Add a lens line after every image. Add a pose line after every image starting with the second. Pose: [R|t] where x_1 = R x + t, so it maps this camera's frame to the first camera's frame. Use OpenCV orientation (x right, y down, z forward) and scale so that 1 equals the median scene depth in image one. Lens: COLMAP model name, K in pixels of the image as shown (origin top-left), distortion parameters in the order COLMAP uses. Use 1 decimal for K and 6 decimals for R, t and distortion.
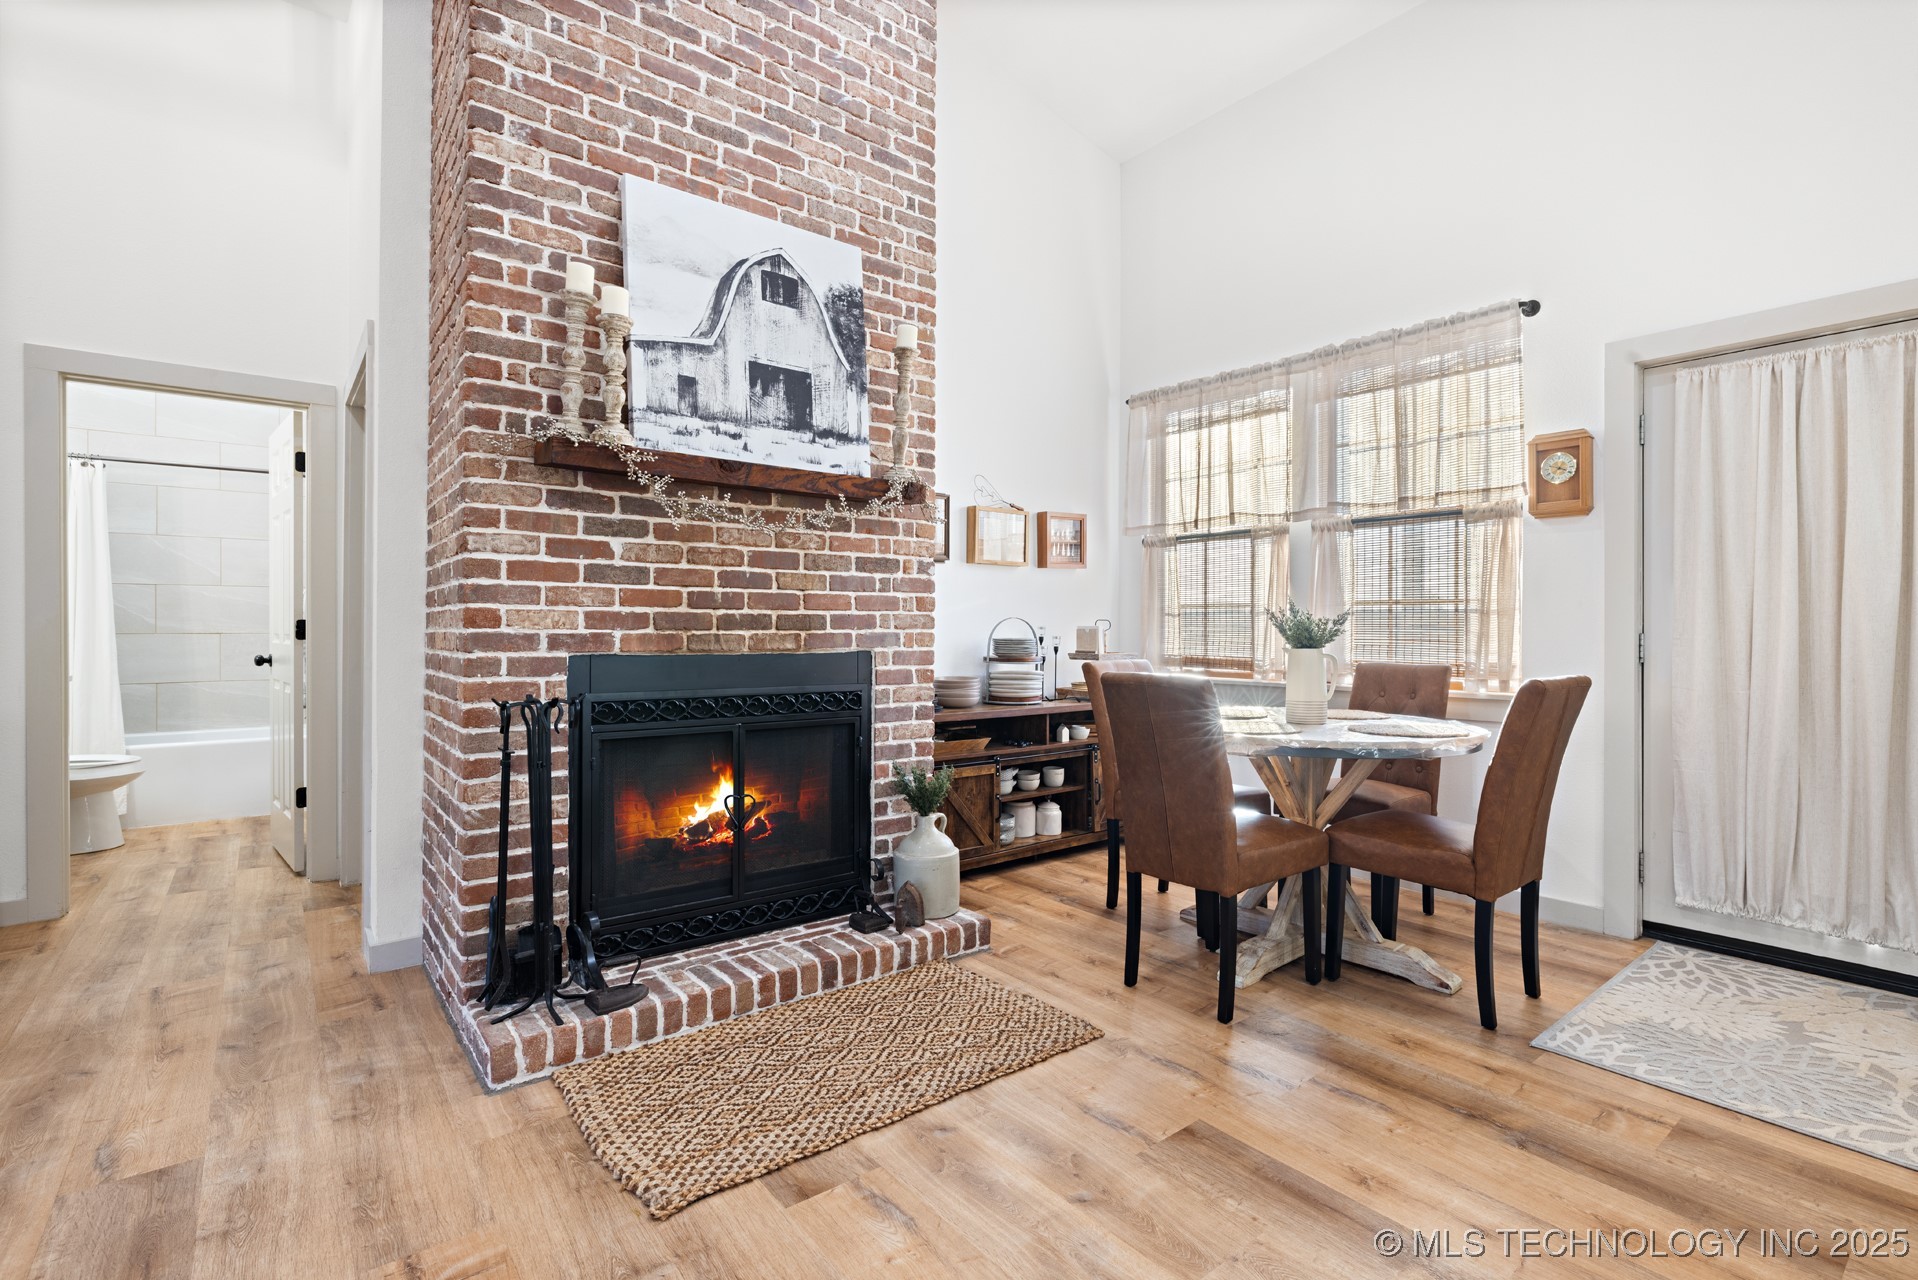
lens RADIAL K [[880.3, 0, 964.2], [0, 880.3, 626.5], [0, 0, 1]] dist [-0.015414, 0.002211]
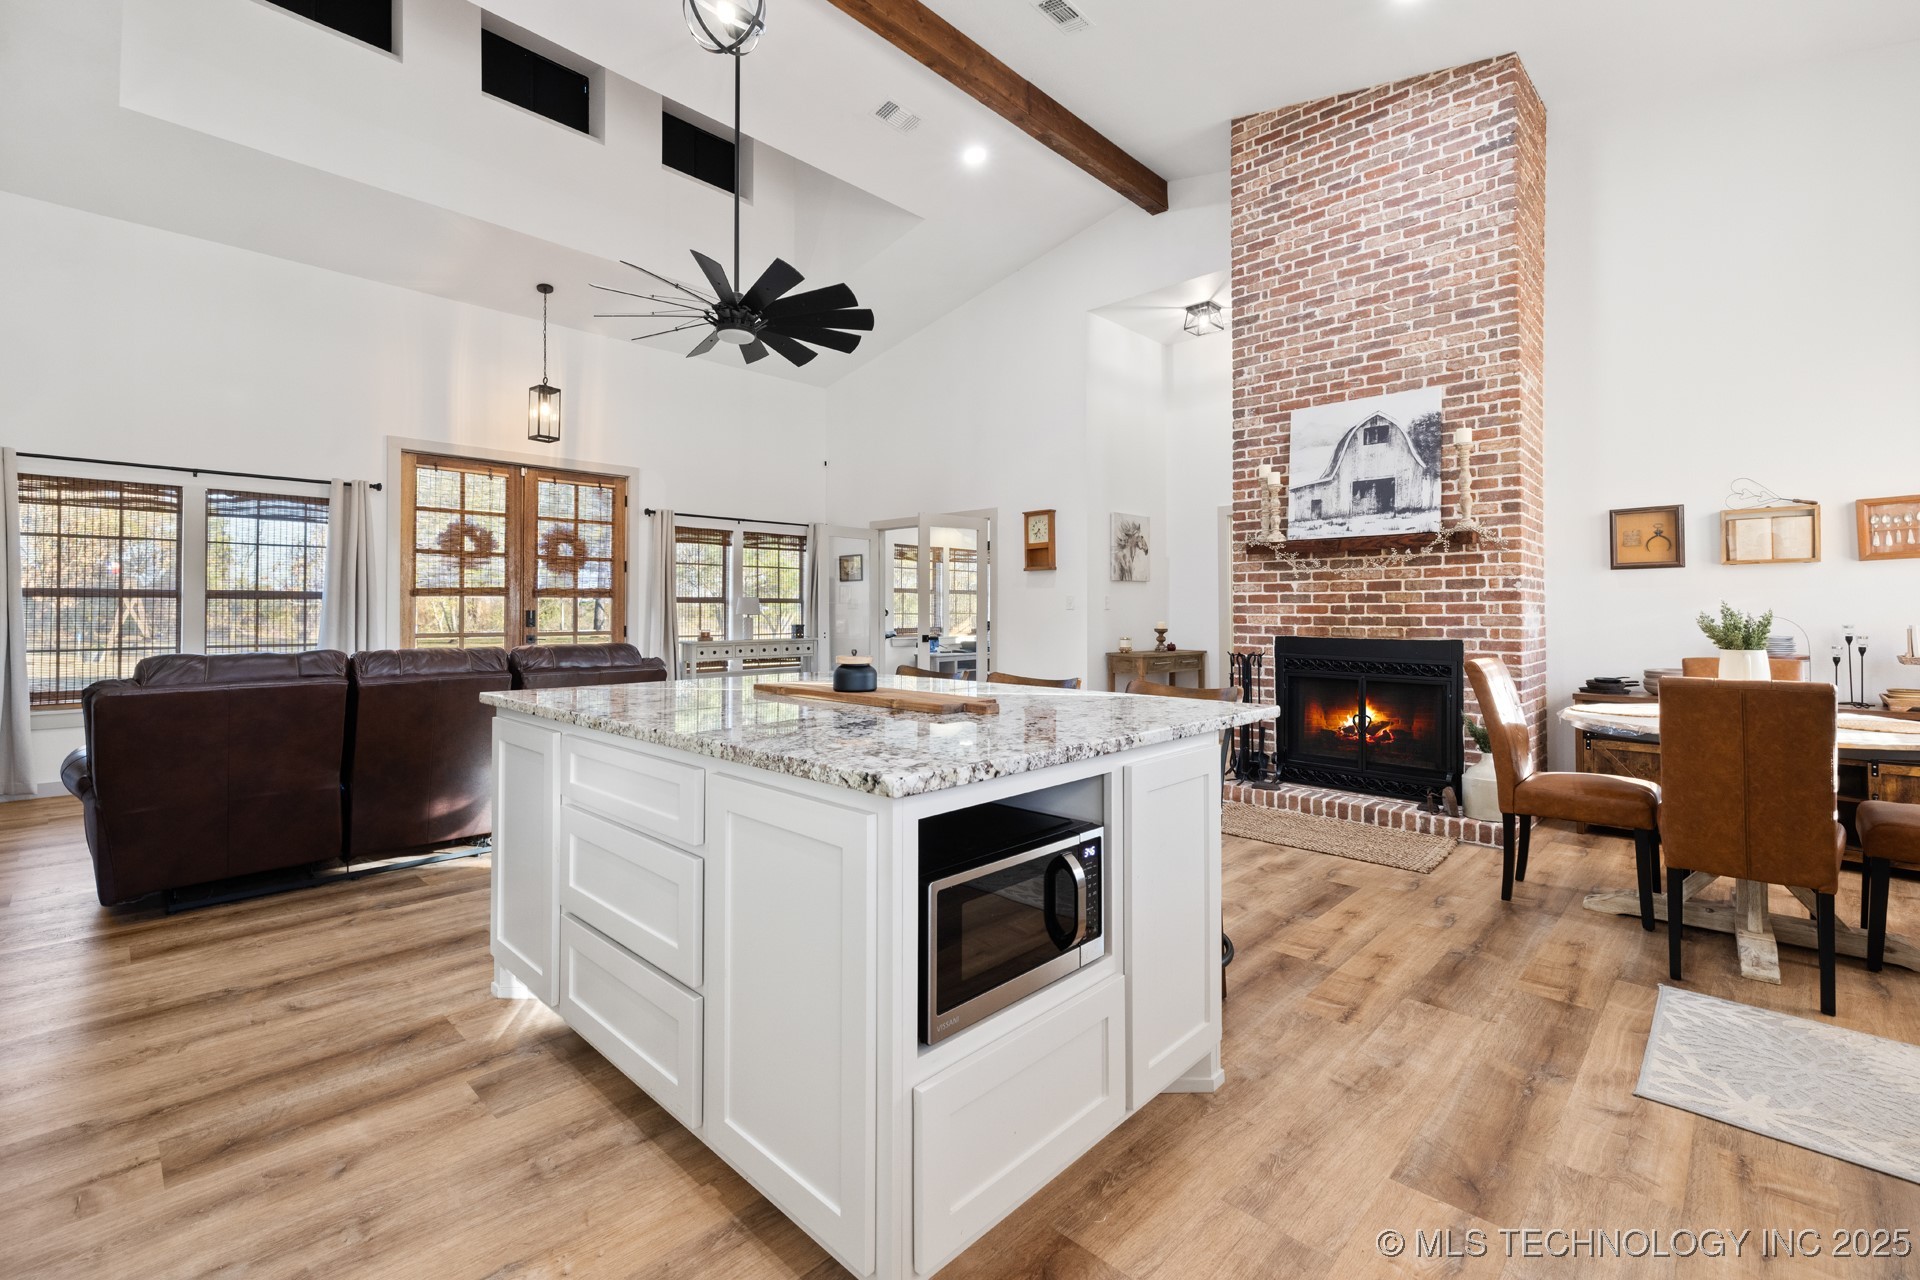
lens RADIAL K [[831.5, 0, 953.2], [0, 831.5, 600.0], [0, 0, 1]] dist [0.007595, -0.002175]
pose [[0.136702, -0.017787, -0.990453, 1.234510], [0.000341, 0.999840, -0.017908, -0.016673], [0.990612, 0.002111, 0.136686, -0.077274]]
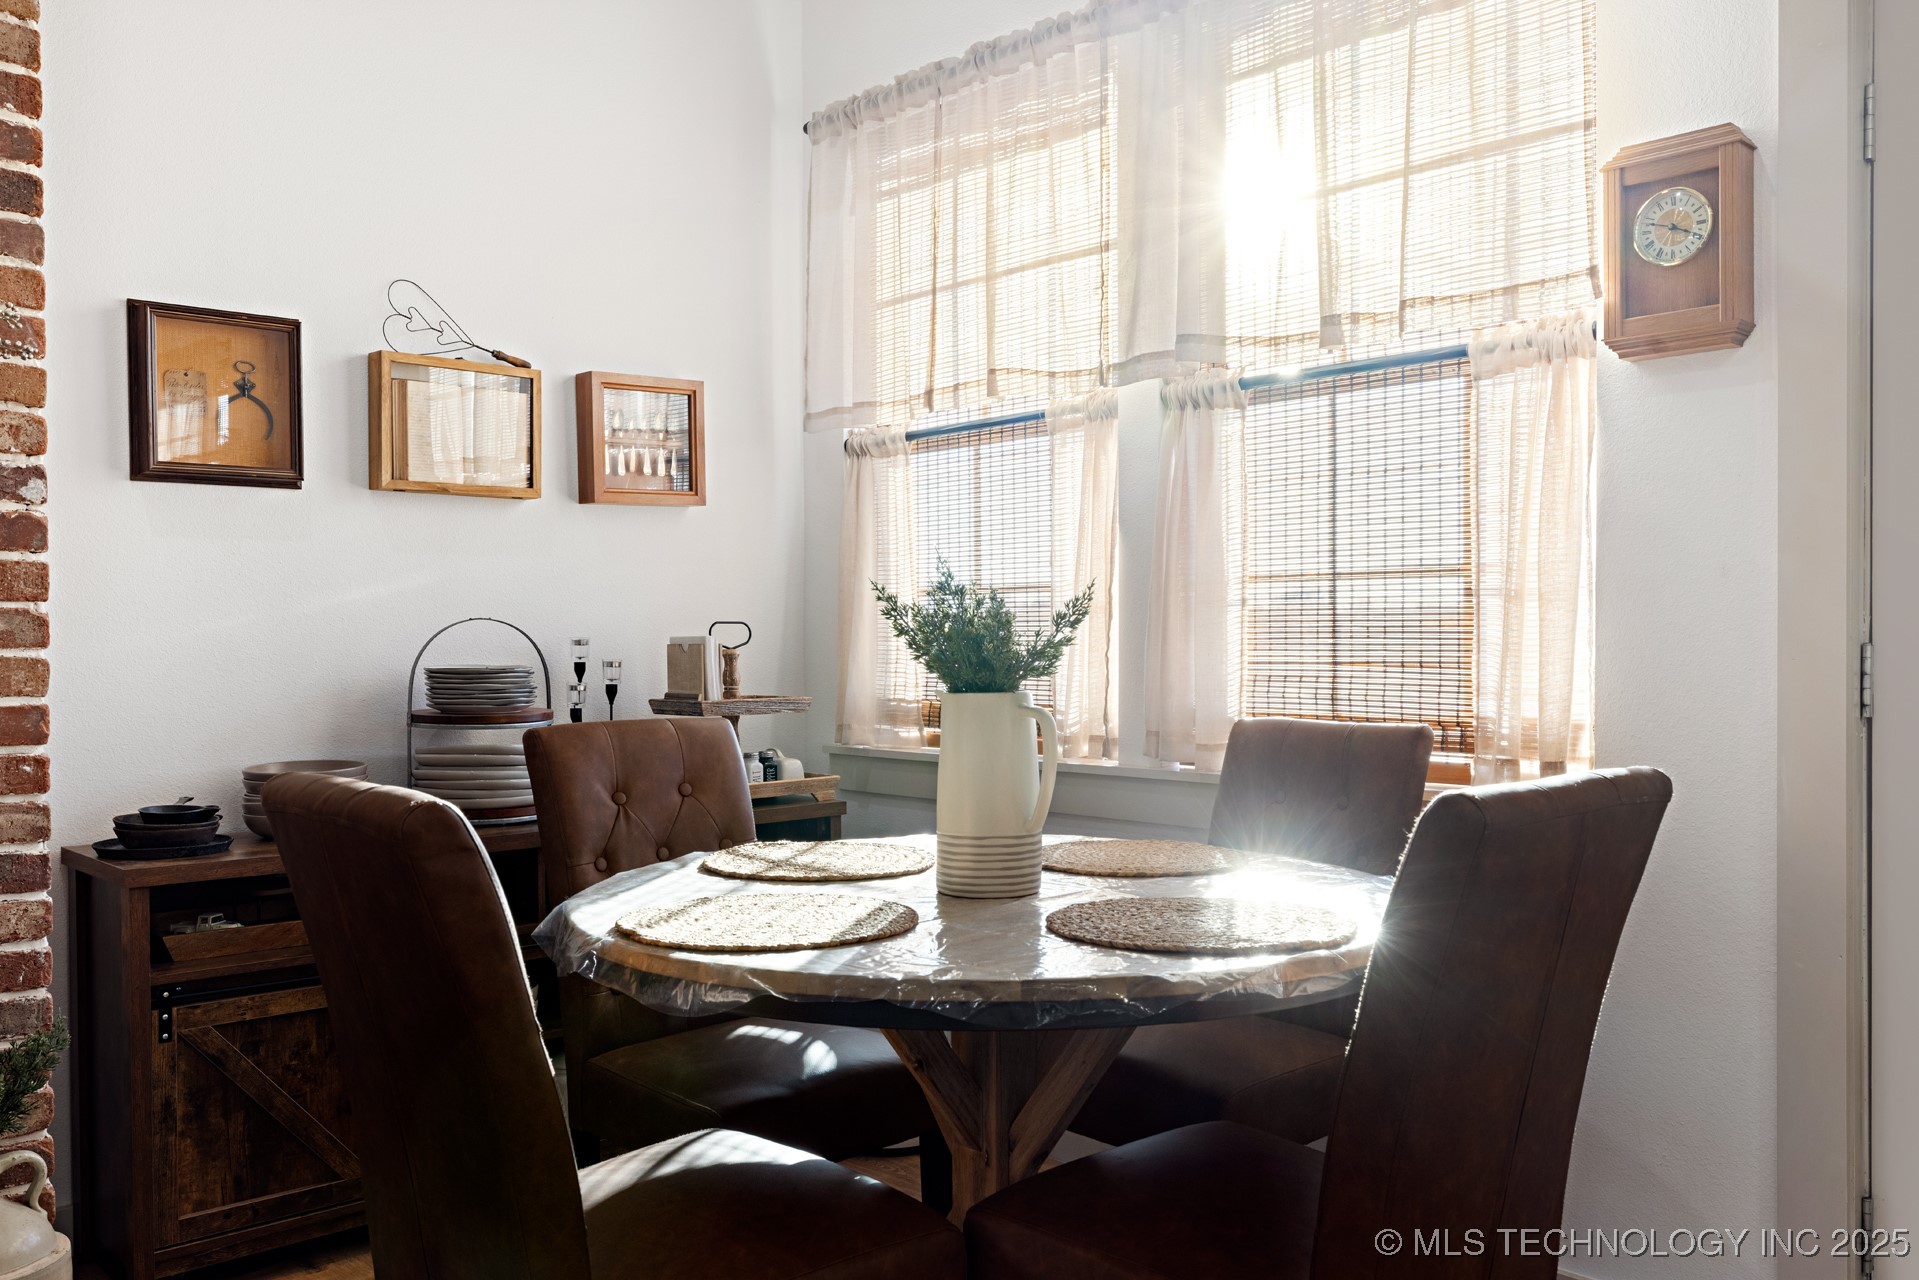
lens RADIAL K [[1558.0, 0, 959.1], [0, 1558.0, 655.3], [0, 0, 1]] dist [0.013672, 0.005375]
pose [[0.997406, -0.009684, 0.071332, 0.324762], [0.008943, 0.999903, 0.010698, 0.002439], [-0.071428, -0.010032, 0.997395, 0.334642]]
